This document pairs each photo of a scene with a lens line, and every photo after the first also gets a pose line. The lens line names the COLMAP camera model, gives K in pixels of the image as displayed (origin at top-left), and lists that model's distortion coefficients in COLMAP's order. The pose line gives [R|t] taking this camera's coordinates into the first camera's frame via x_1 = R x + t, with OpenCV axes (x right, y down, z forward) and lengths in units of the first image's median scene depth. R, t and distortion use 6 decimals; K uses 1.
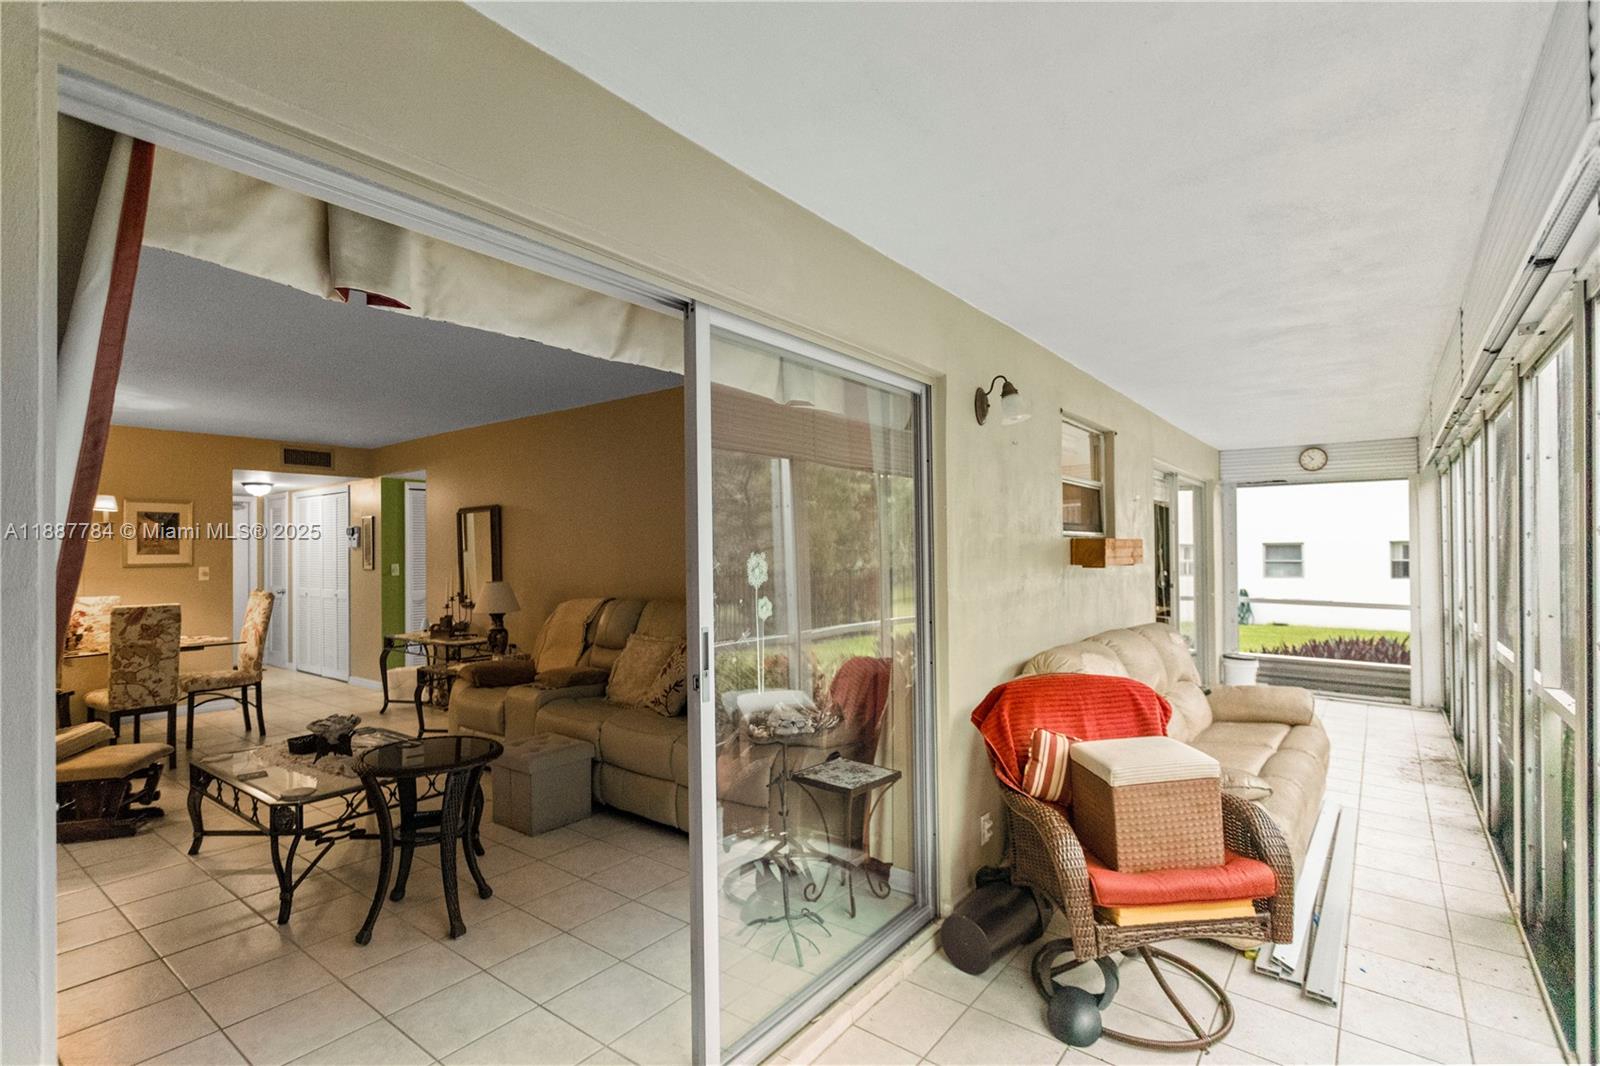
lens RADIAL K [[768.8, 0, 793.1], [0, 768.8, 536.0], [0, 0, 1]] dist [0.008335, 0.000130]
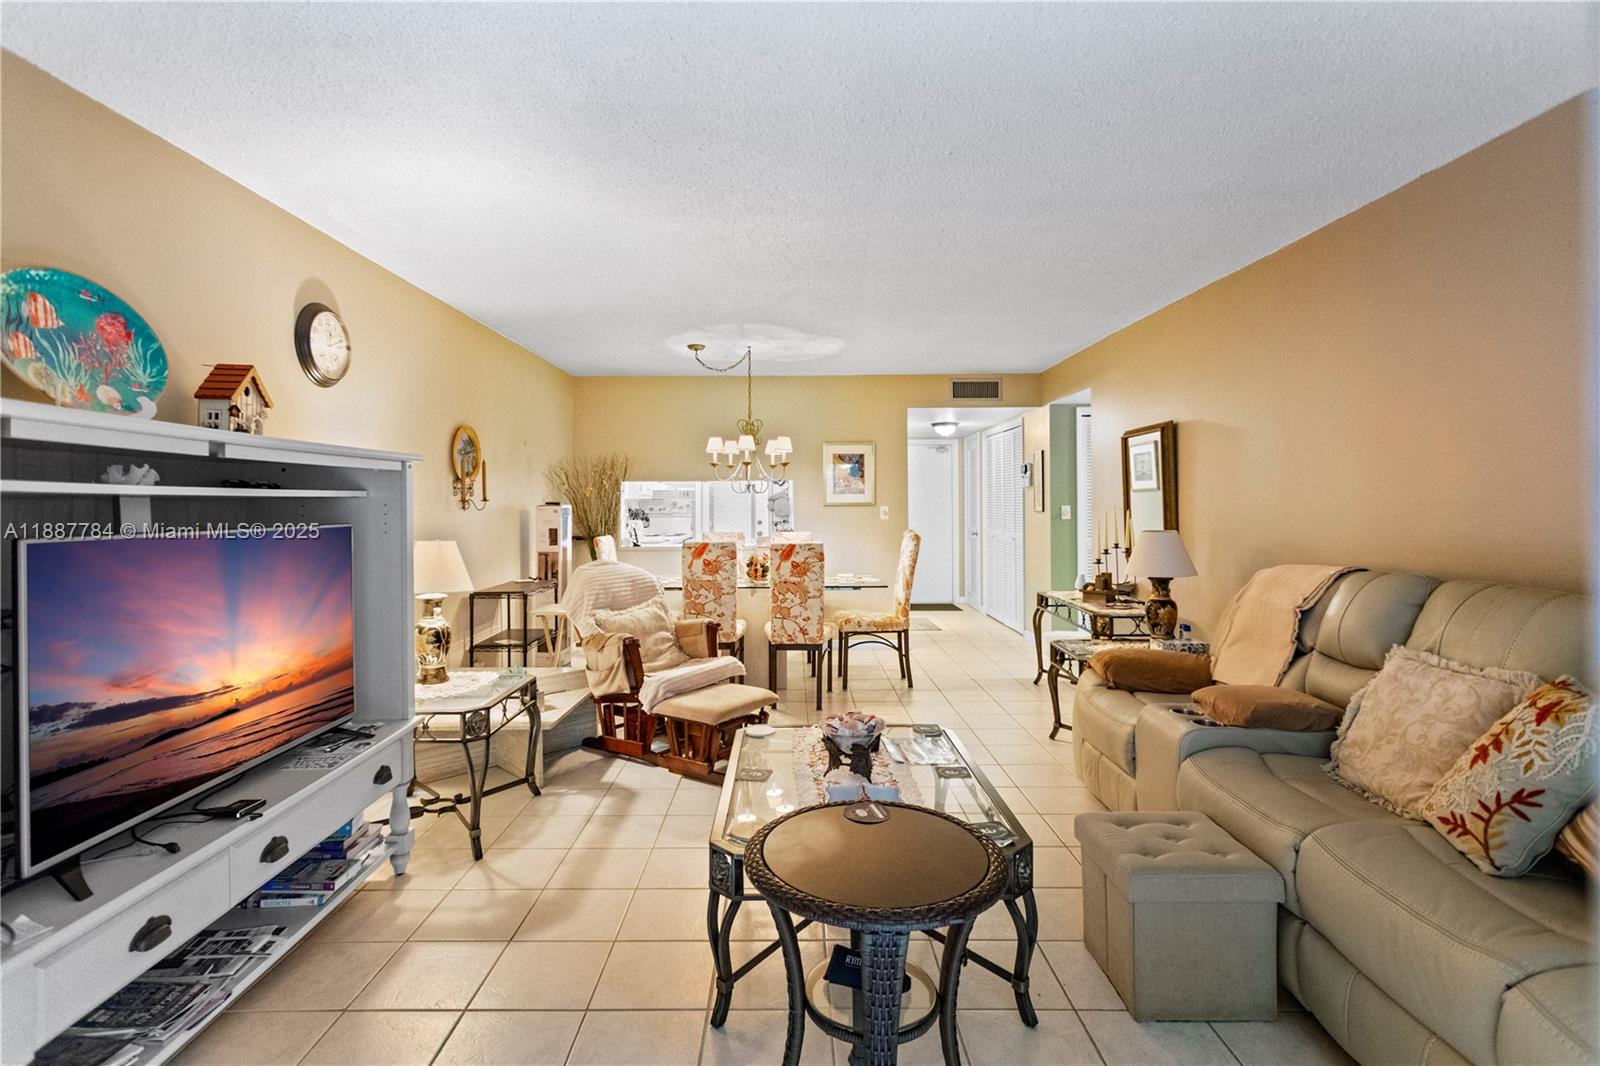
lens RADIAL K [[768.8, 0, 792.3], [0, 768.8, 511.1], [0, 0, 1]] dist [0.013838, -0.000137]
pose [[0.613136, 0.012193, -0.789883, -0.041901], [0.017318, 0.999433, 0.028871, 0.015380], [0.789787, -0.031381, 0.612577, 0.293195]]
